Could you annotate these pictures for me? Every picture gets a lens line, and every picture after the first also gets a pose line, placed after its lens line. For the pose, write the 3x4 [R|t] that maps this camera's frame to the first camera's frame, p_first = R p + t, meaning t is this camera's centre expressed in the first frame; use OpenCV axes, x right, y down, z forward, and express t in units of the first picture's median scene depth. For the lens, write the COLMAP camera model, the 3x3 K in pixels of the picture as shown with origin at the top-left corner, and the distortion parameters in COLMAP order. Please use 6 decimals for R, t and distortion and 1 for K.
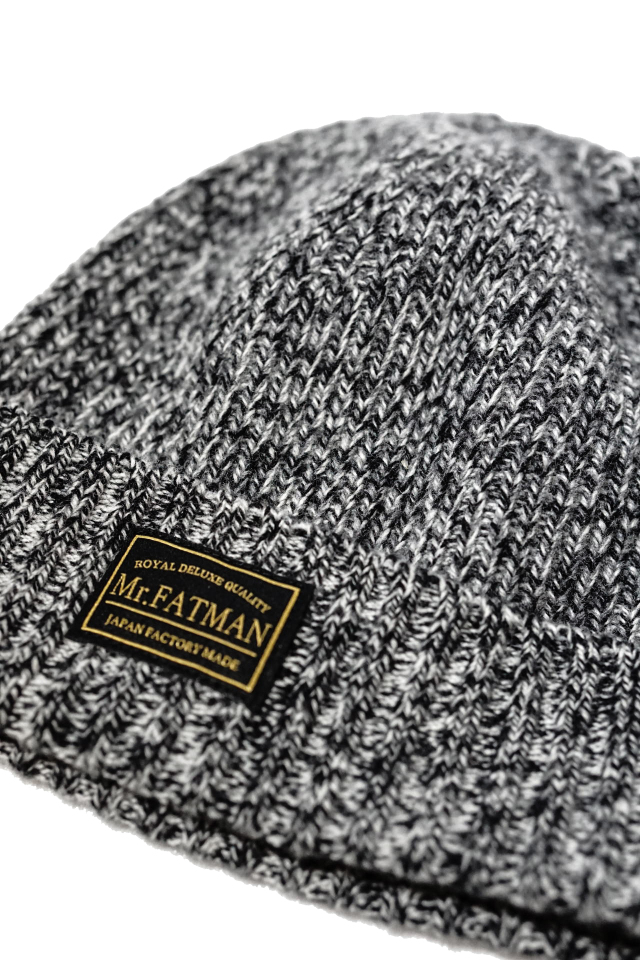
lens RADIAL K [[2484.9, 0, 329.4], [0, 2484.9, 480.6], [0, 0, 1]] dist [1.491788, 0.000000]
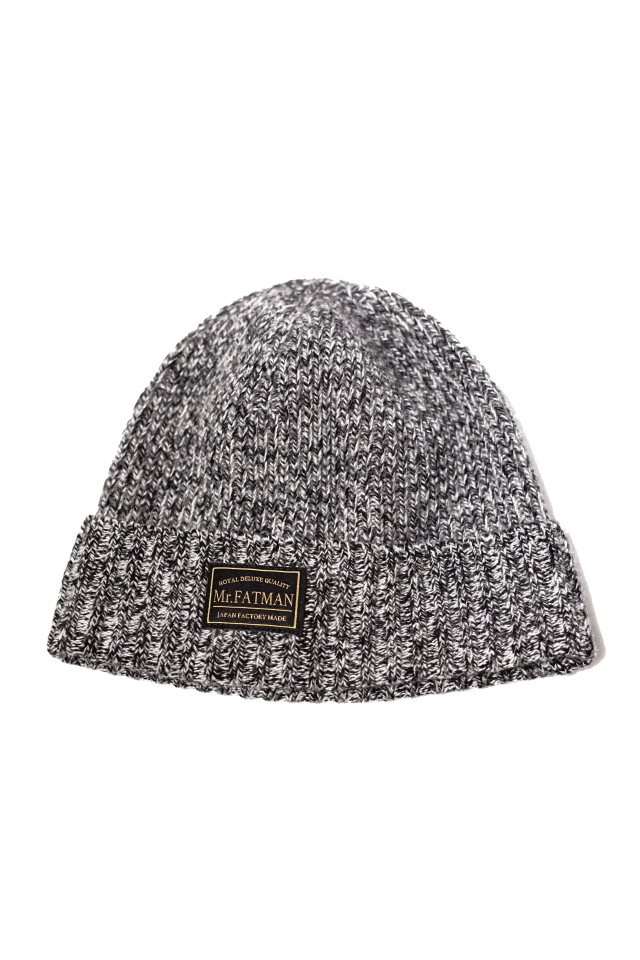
lens RADIAL K [[2484.9, 0, 322.4], [0, 2484.9, 475.1], [0, 0, 1]] dist [1.491788, 0.000000]
pose [[0.942927, -0.328028, 0.057327, -0.084577], [0.302633, 0.915972, 0.263454, -0.557866], [-0.138930, -0.231069, 0.962967, -0.960764]]
